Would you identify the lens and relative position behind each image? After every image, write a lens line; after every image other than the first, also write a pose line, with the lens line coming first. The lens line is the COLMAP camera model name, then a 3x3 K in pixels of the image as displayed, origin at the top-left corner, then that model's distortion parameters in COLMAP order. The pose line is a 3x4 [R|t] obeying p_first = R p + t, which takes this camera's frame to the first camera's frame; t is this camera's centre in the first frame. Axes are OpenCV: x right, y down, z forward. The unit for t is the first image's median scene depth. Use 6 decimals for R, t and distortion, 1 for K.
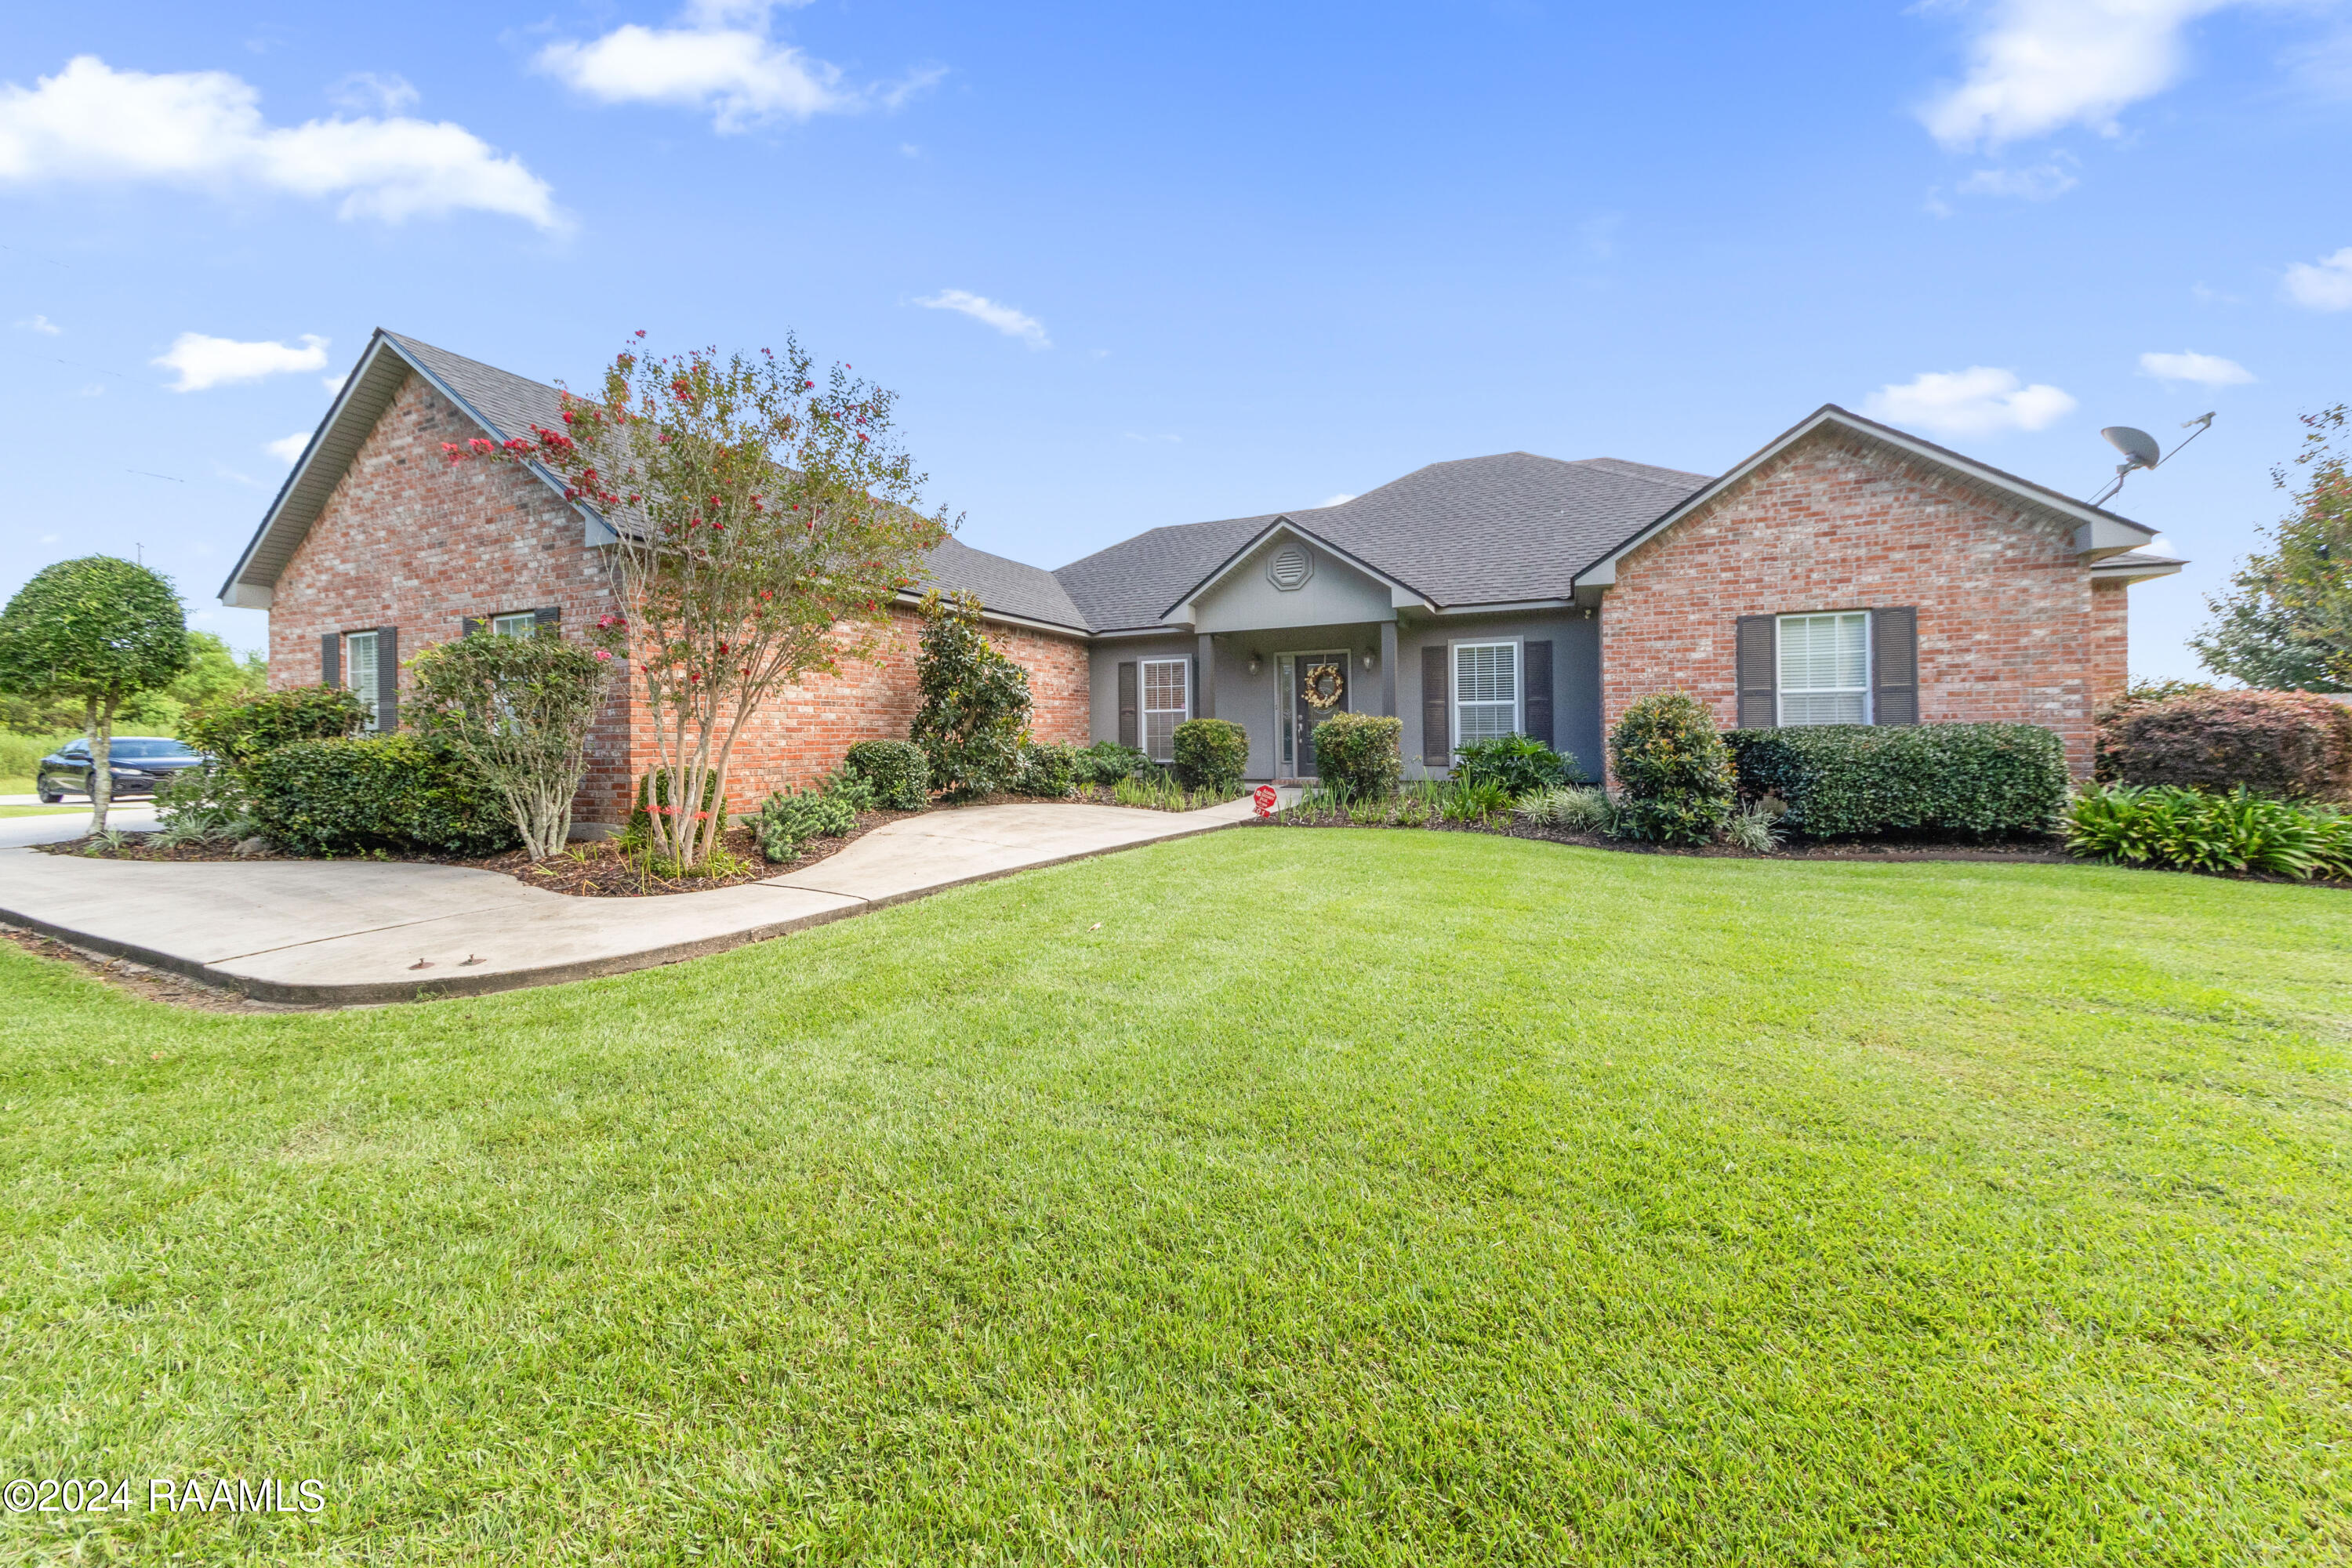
lens RADIAL K [[844.1, 0, 1192.4], [0, 844.1, 728.1], [0, 0, 1]] dist [-0.000152, 0.000384]
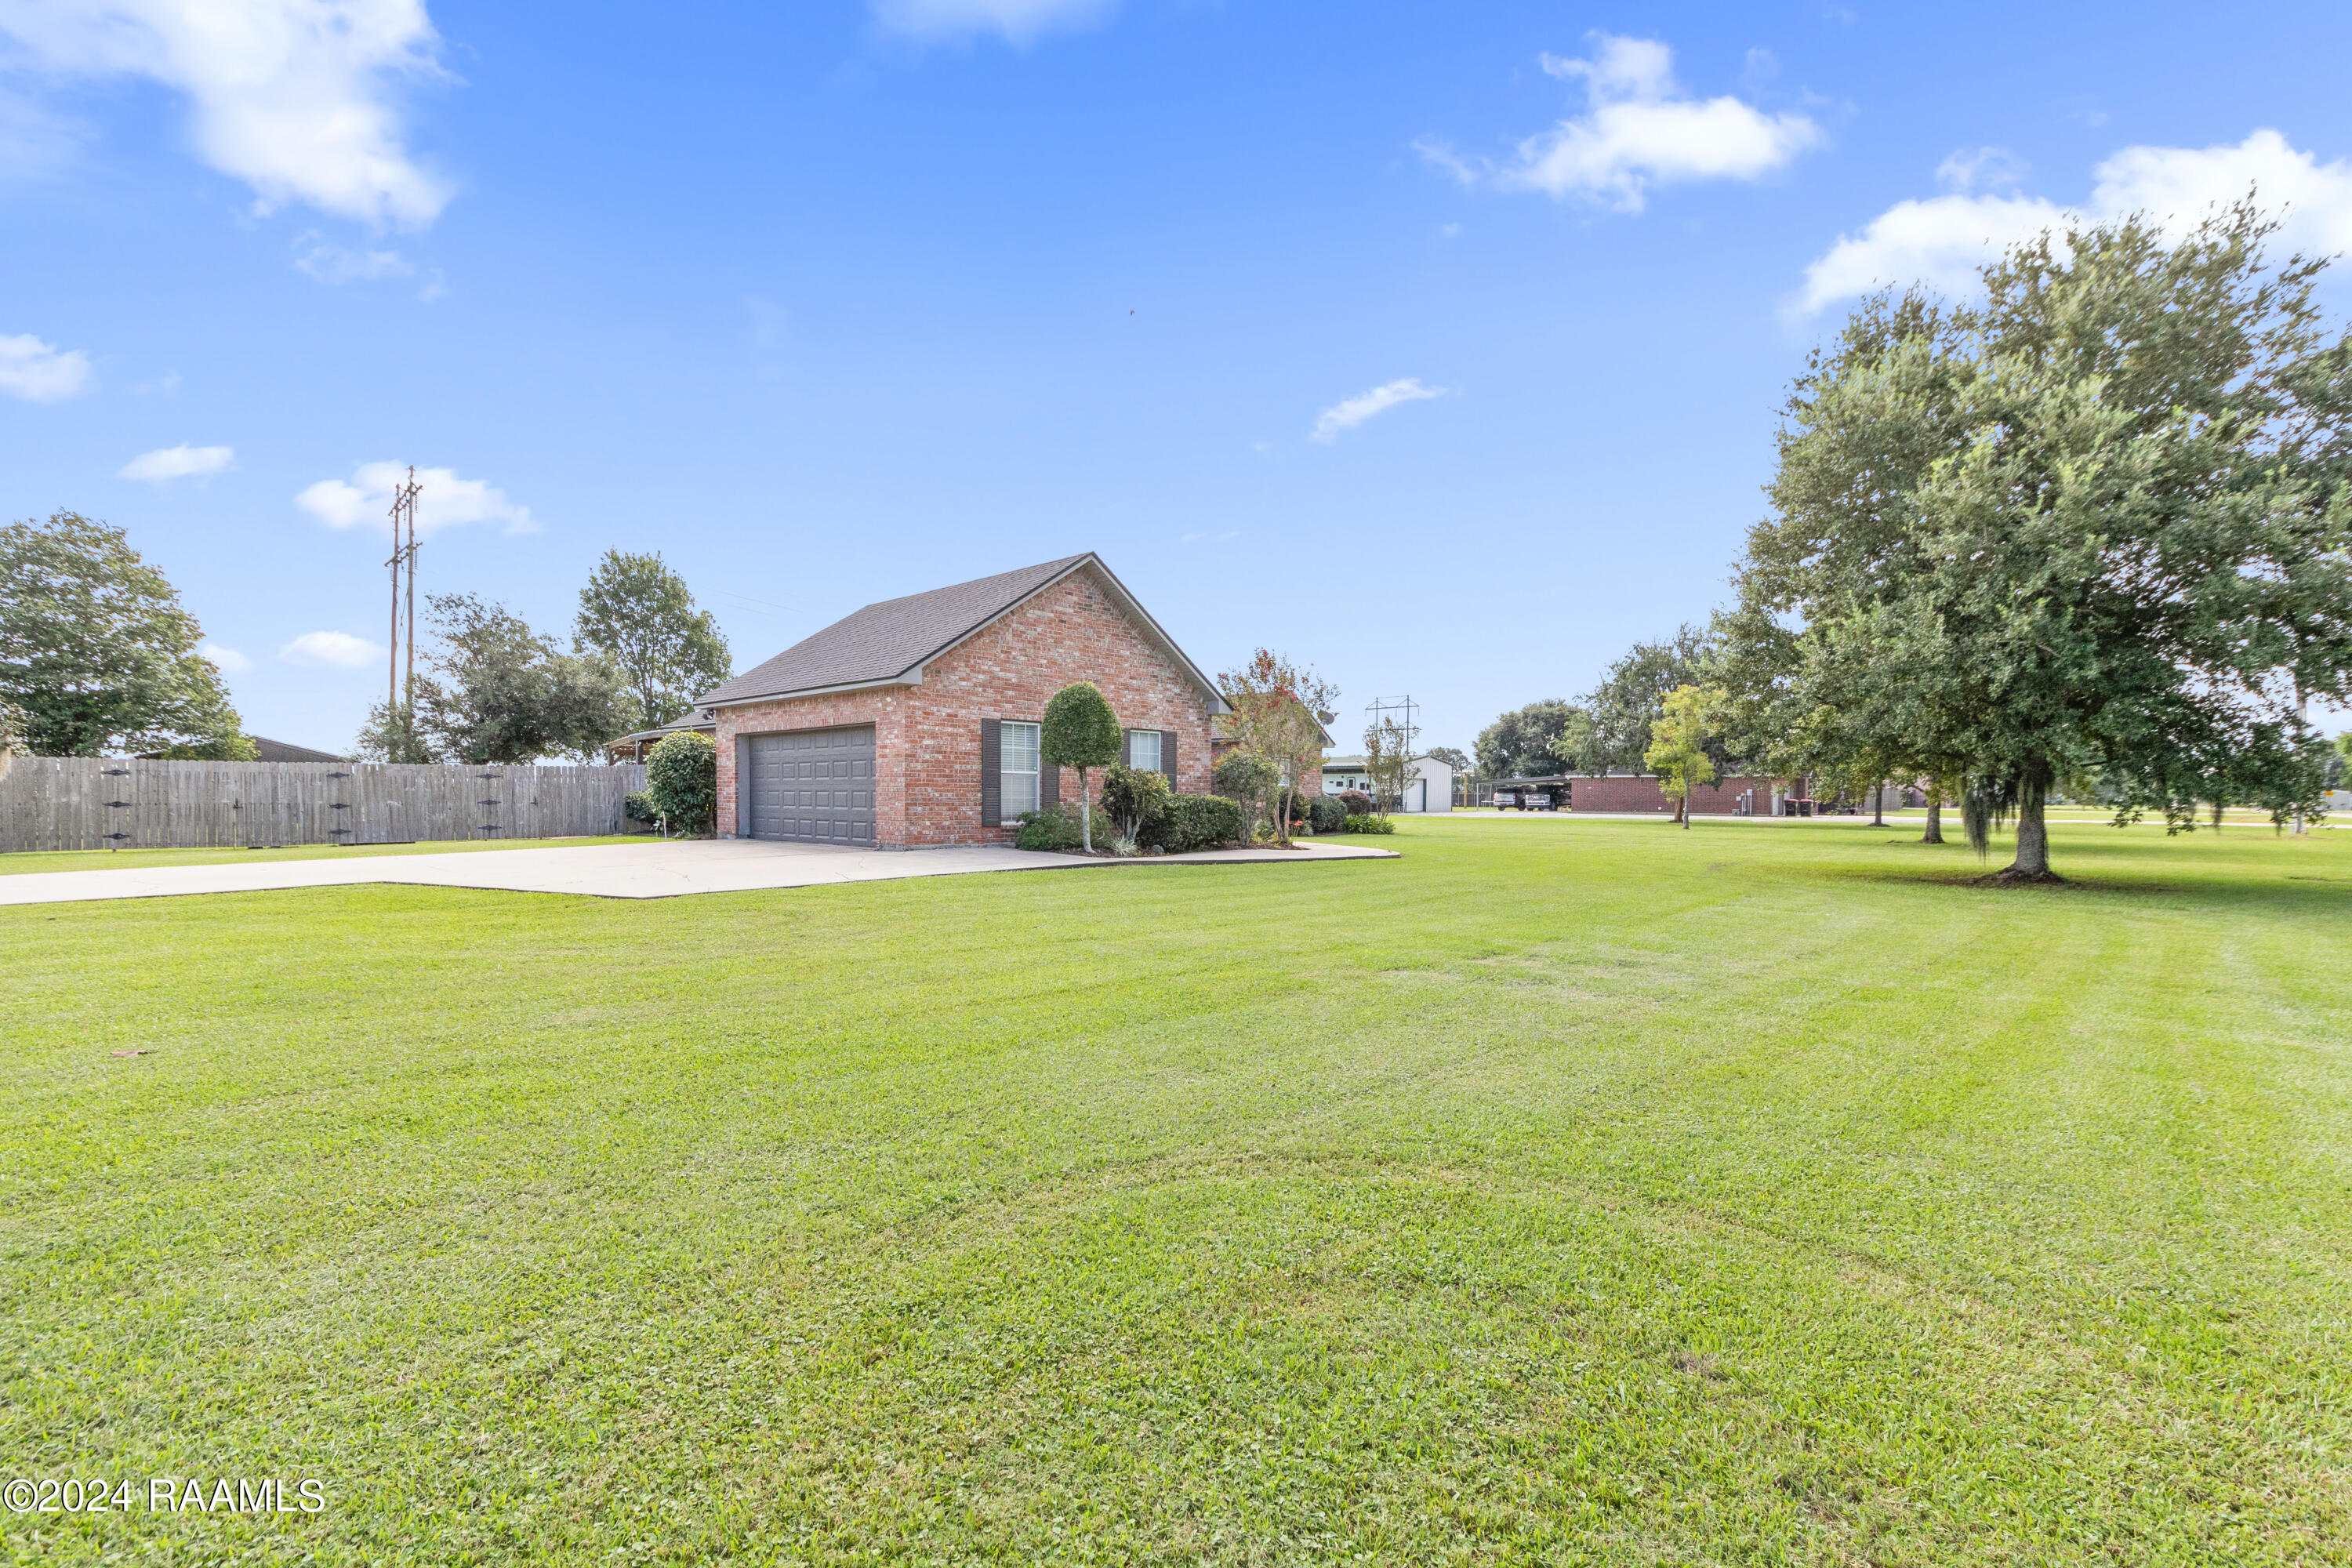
lens RADIAL K [[1044.7, 0, 1191.7], [0, 1044.7, 791.3], [0, 0, 1]] dist [0.002116, -0.000168]
pose [[0.324799, 0.017138, 0.945628, -2.778007], [-0.016751, 0.999783, -0.012366, 0.028810], [-0.945635, -0.011824, 0.325015, 0.117997]]
